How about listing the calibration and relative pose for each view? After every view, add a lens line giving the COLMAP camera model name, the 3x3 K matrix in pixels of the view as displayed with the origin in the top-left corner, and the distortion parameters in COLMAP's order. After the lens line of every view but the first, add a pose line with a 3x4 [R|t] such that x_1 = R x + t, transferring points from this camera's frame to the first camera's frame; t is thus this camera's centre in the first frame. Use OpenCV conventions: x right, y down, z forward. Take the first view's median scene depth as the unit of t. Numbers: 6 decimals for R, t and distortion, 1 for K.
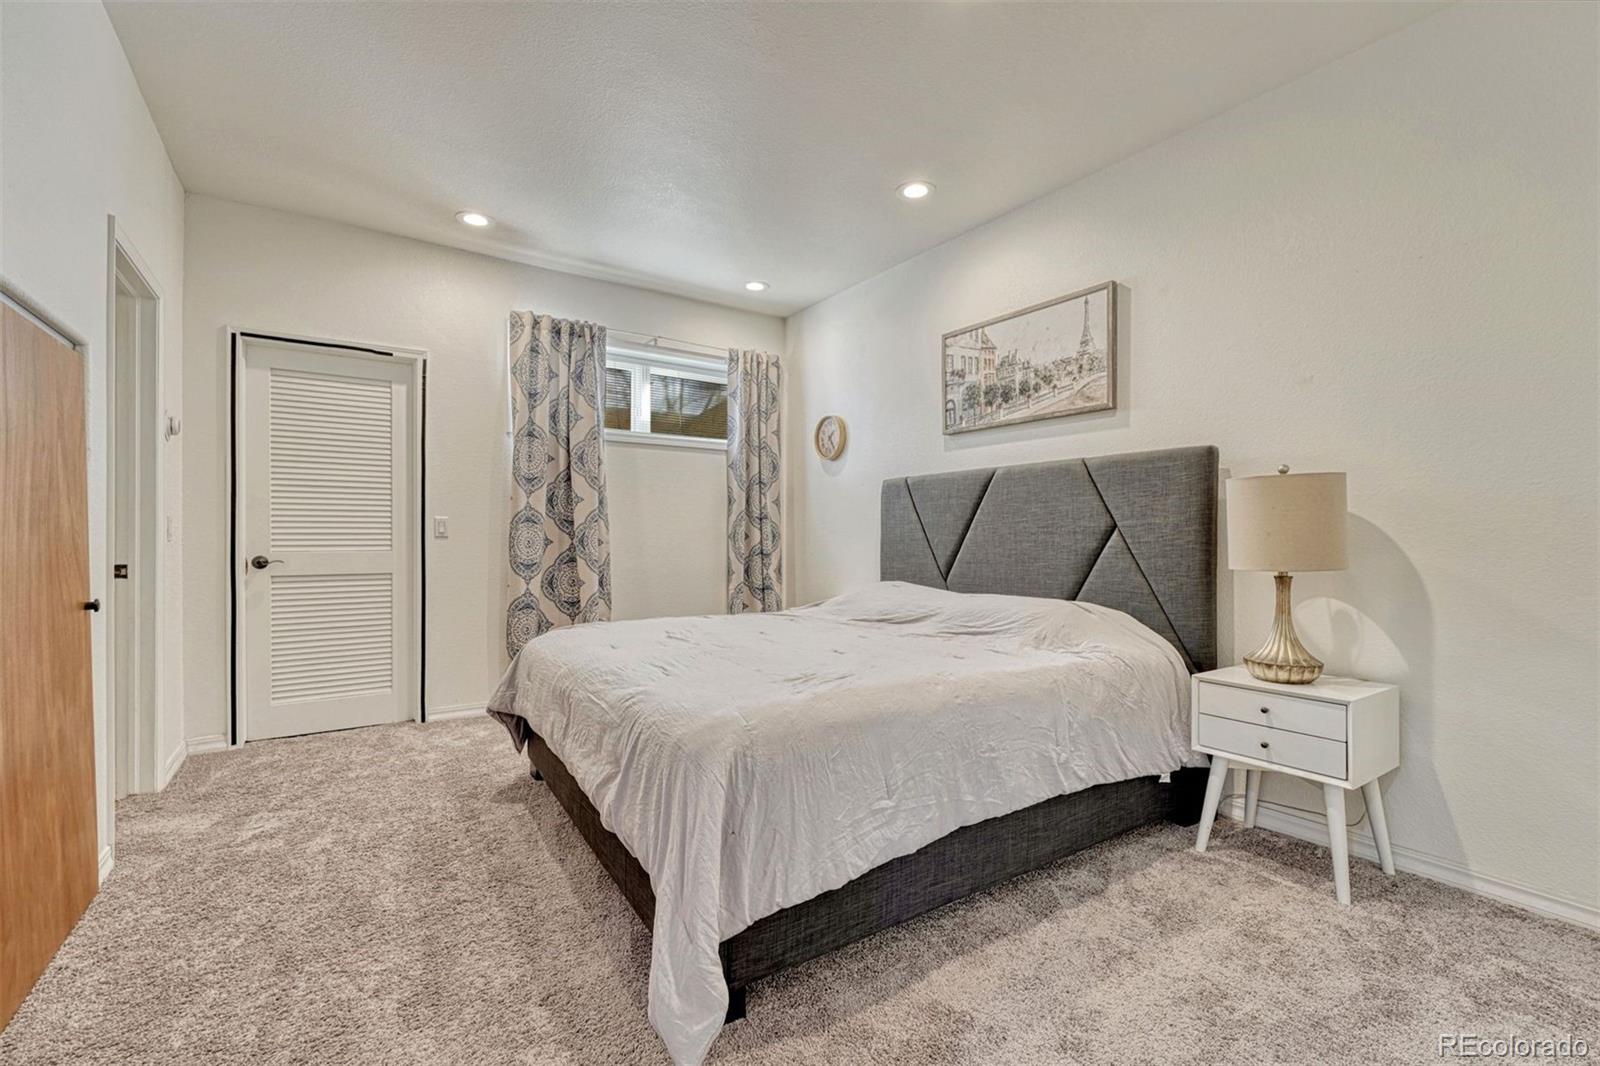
lens RADIAL K [[668.7, 0, 807.3], [0, 668.7, 538.0], [0, 0, 1]] dist [0.002611, 0.000138]
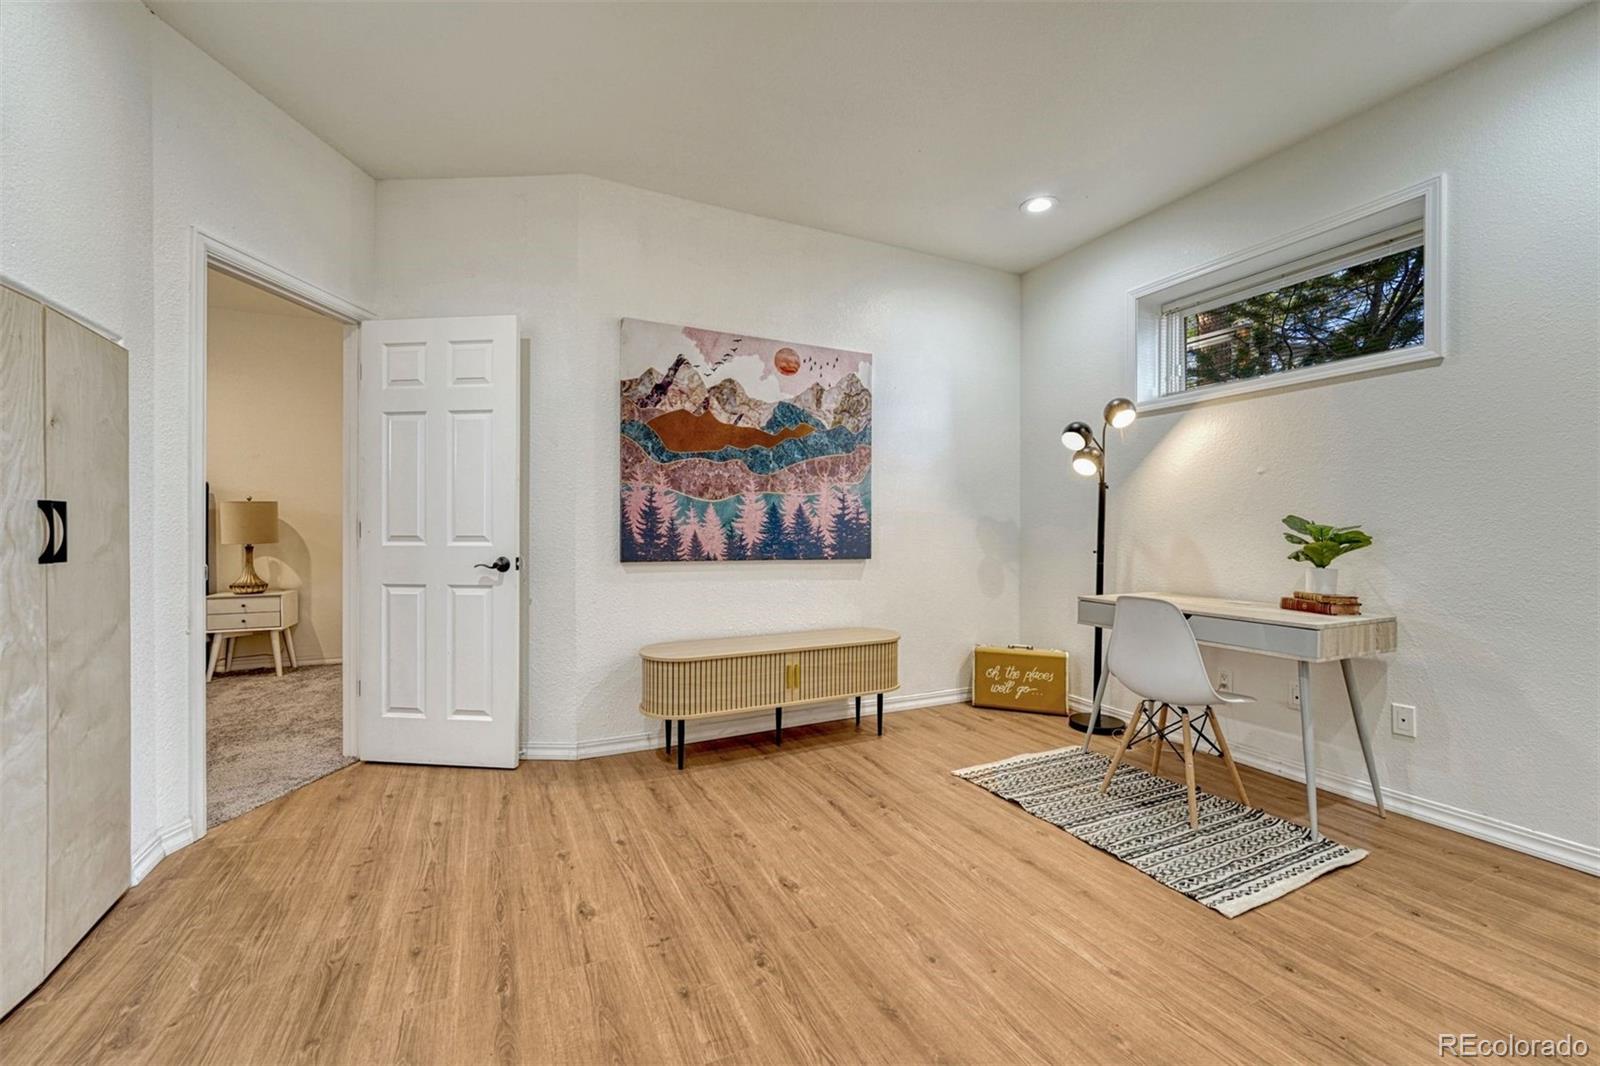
lens RADIAL K [[668.7, 0, 809.5], [0, 668.7, 528.9], [0, 0, 1]] dist [0.002611, 0.000138]
pose [[0.171925, -0.009339, 0.985066, -1.165303], [0.000413, 0.999956, 0.009408, -0.021172], [-0.985110, -0.001211, 0.171921, -1.218810]]
